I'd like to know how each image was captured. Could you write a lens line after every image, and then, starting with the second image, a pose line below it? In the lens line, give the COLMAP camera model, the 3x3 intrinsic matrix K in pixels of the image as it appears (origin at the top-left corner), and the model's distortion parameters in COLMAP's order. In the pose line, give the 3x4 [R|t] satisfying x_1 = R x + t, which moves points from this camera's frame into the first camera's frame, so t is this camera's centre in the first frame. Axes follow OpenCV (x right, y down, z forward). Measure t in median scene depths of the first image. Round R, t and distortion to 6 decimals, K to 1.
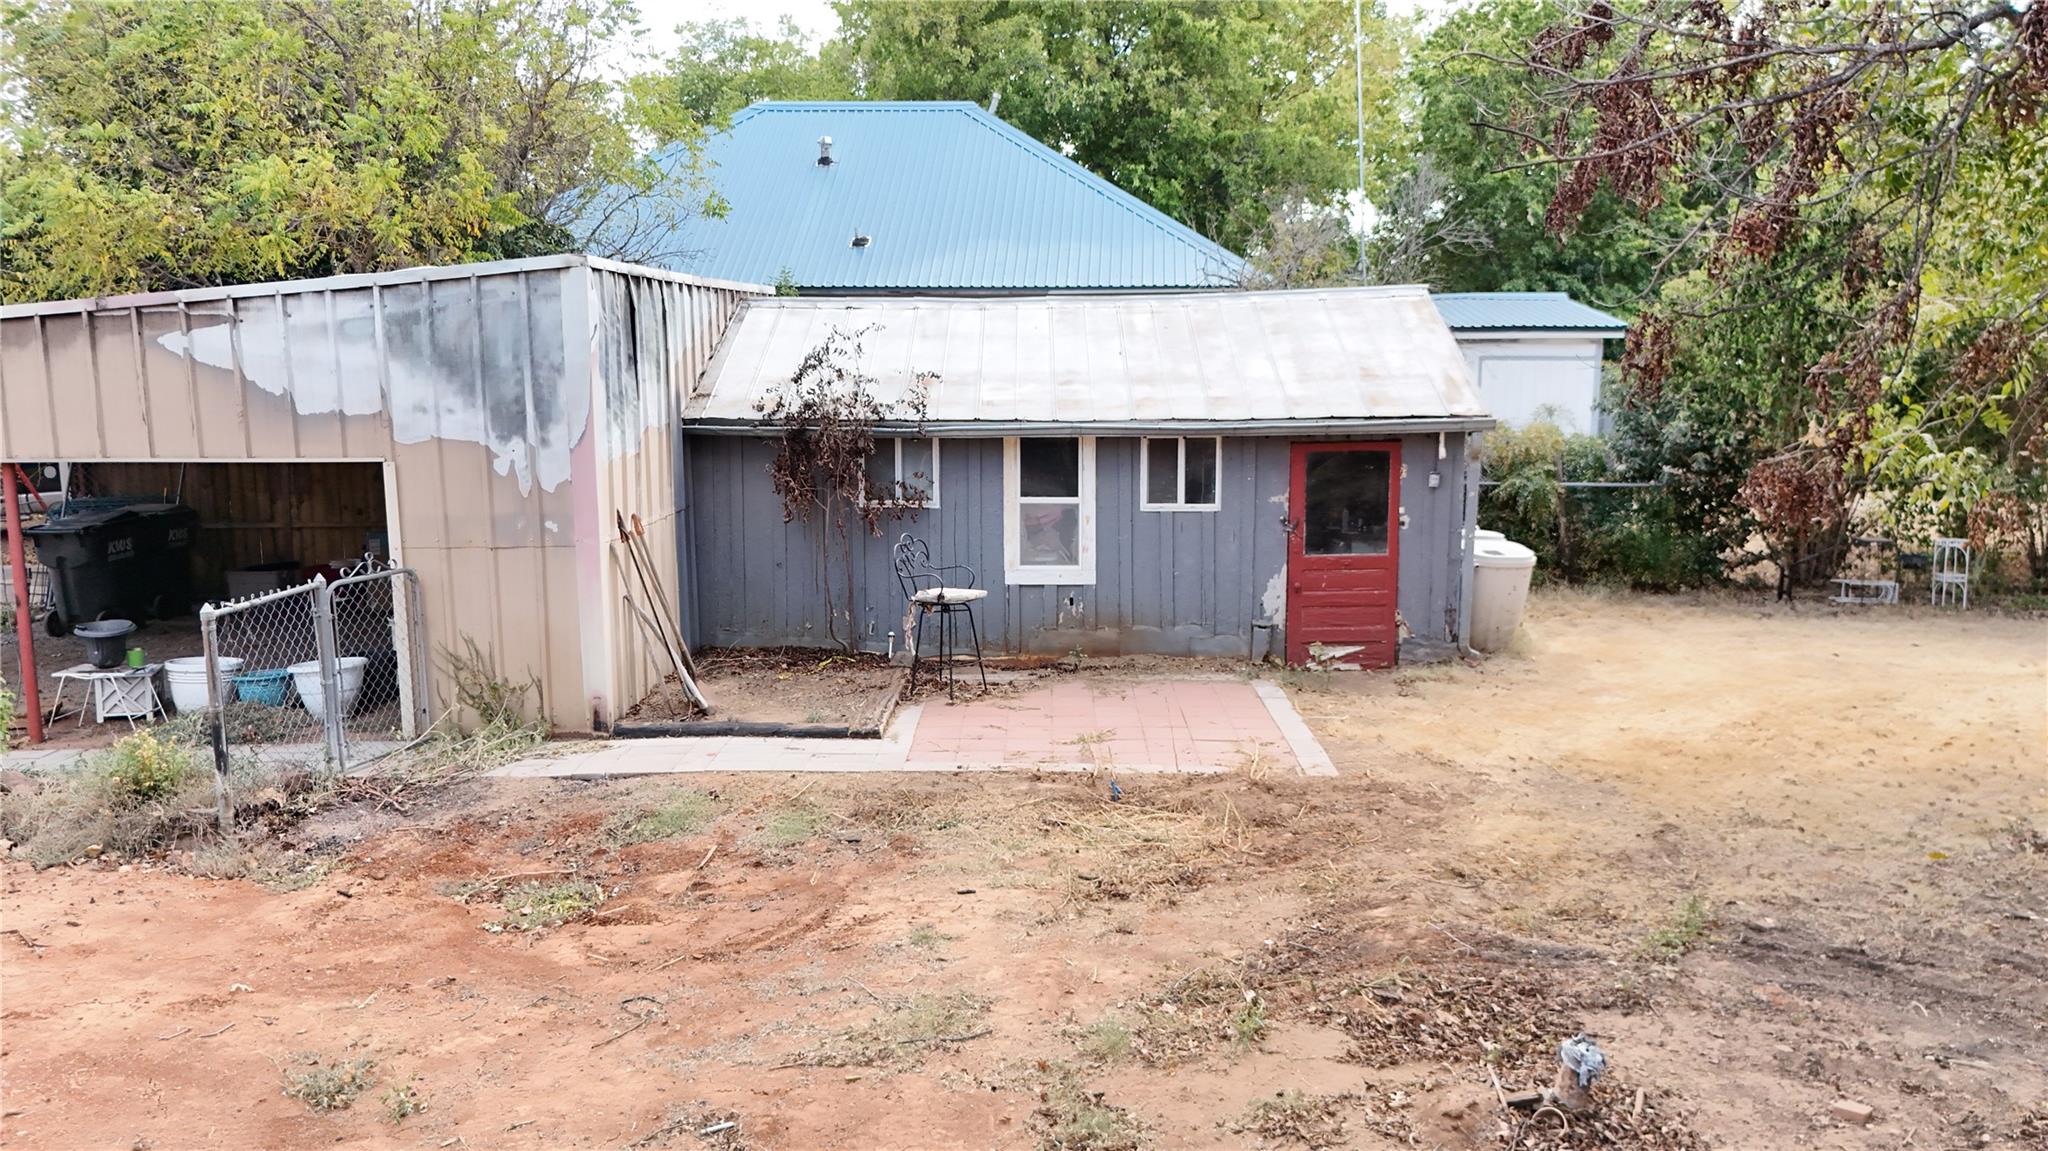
lens RADIAL K [[1493.3, 0, 1024.0], [0, 1493.3, 575.5], [0, 0, 1]] dist [0.065961, -0.070375]
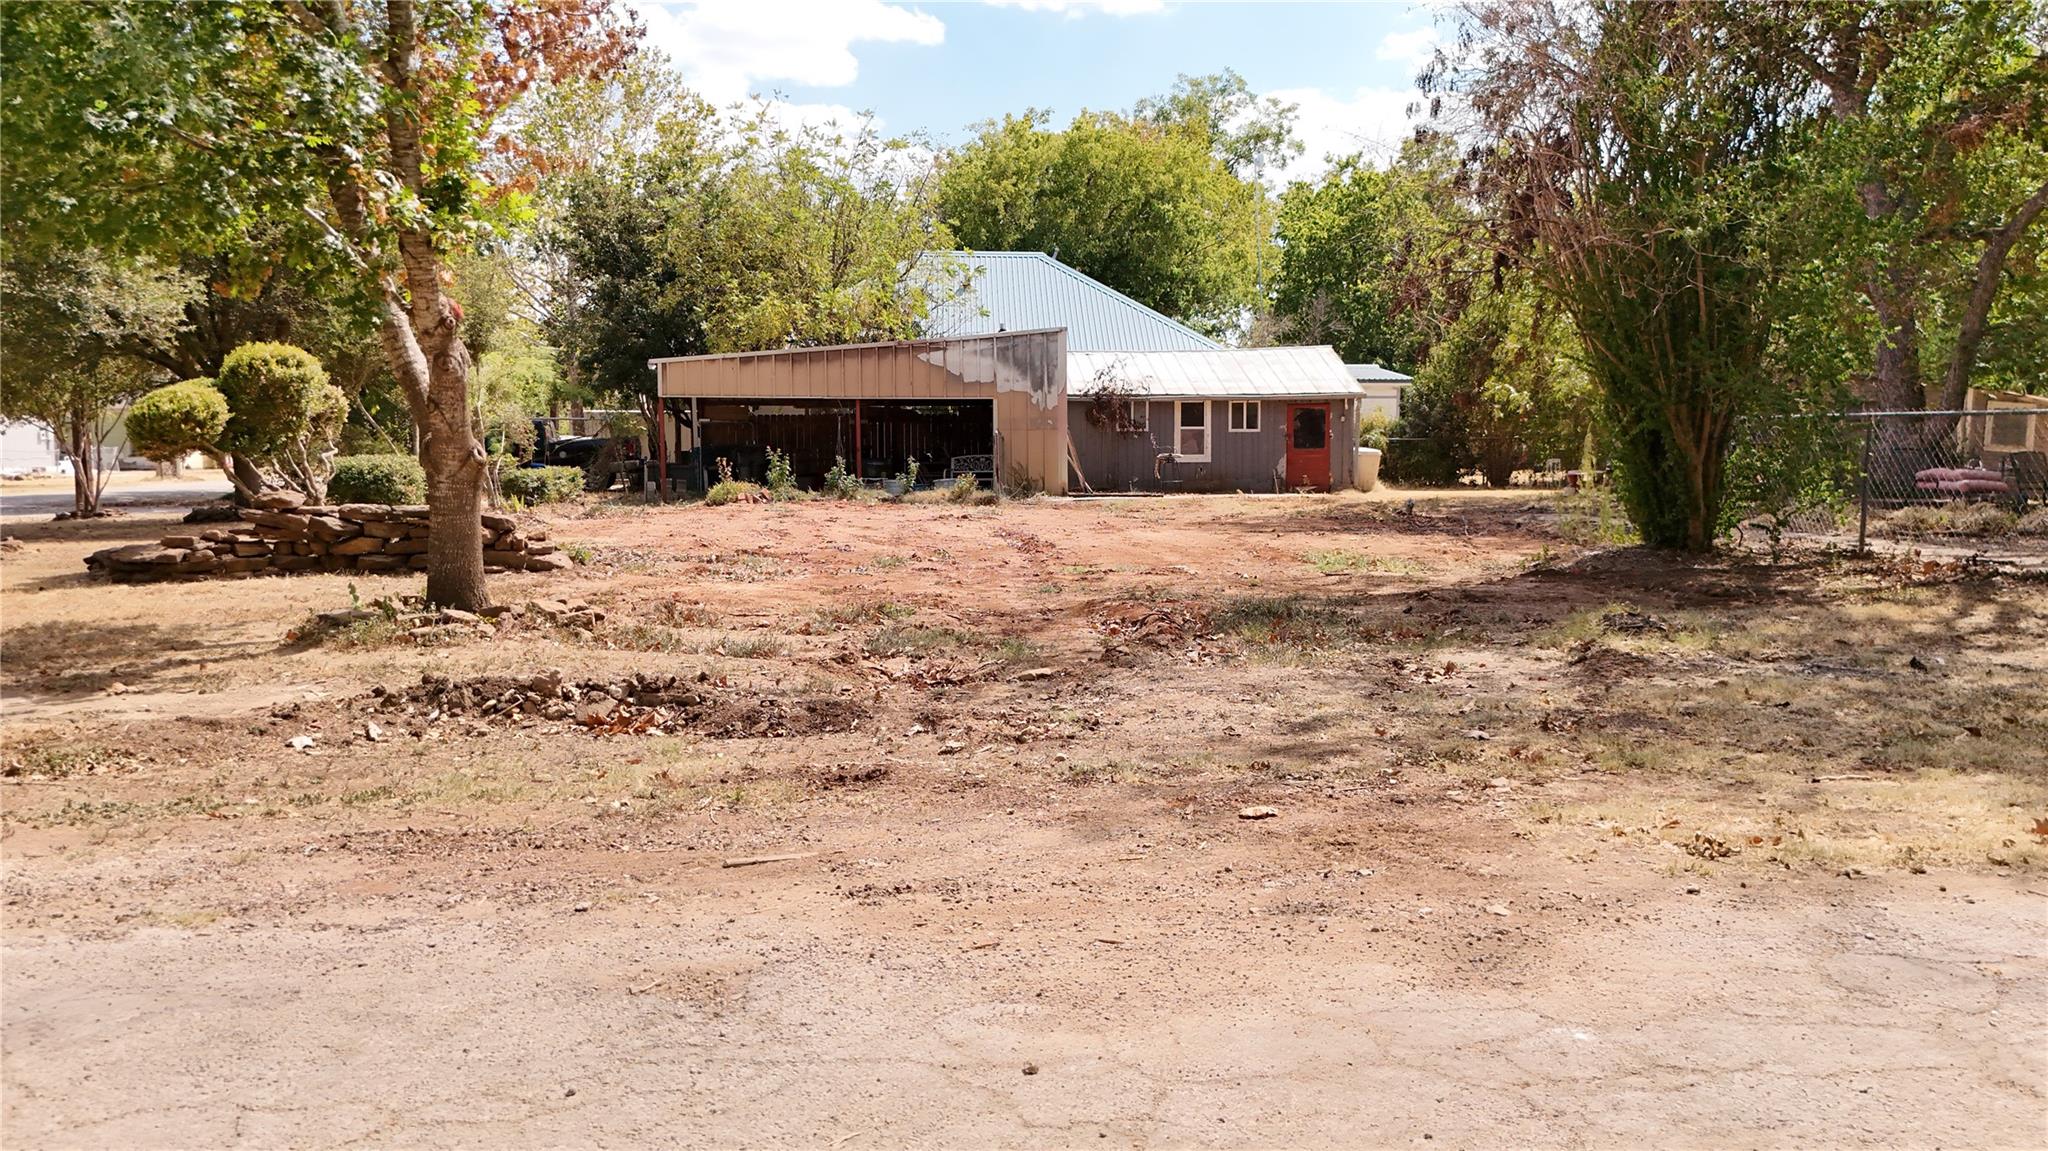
lens RADIAL K [[1493.3, 0, 1024.0], [0, 1493.3, 575.5], [0, 0, 1]] dist [0.065961, -0.070375]
pose [[0.992198, -0.015101, 0.123756, -0.568220], [0.023555, 0.997466, -0.067131, 0.351345], [-0.122429, 0.069522, 0.990039, -1.391409]]
